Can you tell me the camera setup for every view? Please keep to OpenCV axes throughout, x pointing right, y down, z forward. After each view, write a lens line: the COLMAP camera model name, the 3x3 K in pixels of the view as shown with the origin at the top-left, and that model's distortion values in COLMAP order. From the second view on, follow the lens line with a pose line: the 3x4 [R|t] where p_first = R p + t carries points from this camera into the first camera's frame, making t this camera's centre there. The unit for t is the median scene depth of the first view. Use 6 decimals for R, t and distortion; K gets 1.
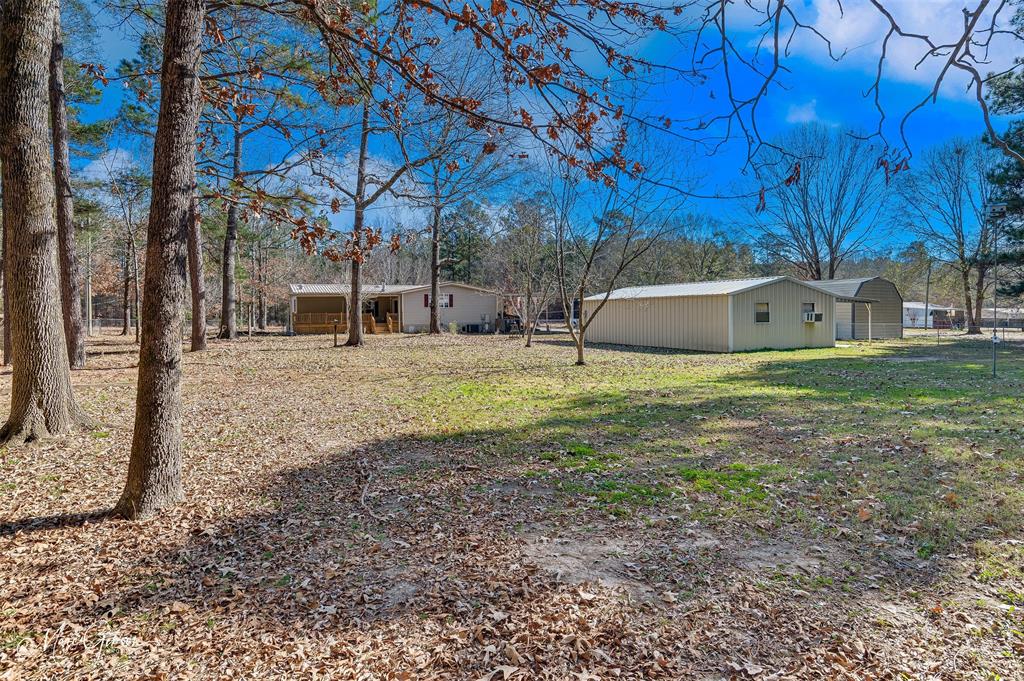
lens RADIAL K [[533.9, 0, 511.7], [0, 533.9, 325.2], [0, 0, 1]] dist [-0.025831, 0.000291]
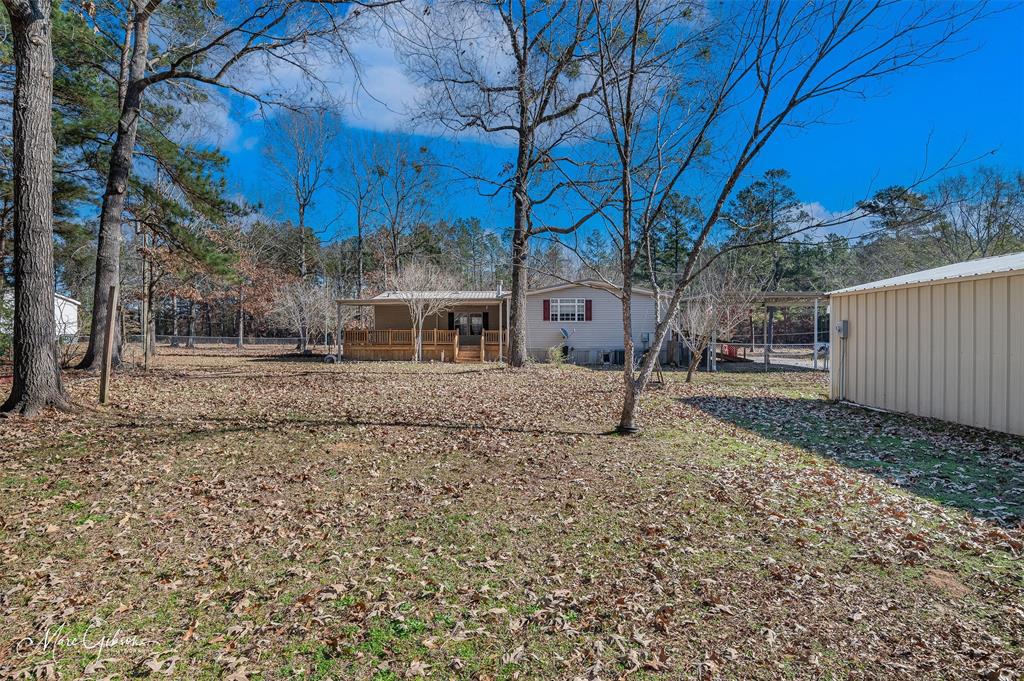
lens RADIAL K [[533.9, 0, 511.7], [0, 533.9, 325.2], [0, 0, 1]] dist [-0.025831, 0.000291]
pose [[0.910460, -0.006121, -0.413551, 0.057978], [-0.010637, 0.999213, -0.038206, -0.004207], [0.413460, 0.039184, 0.909679, 0.419163]]
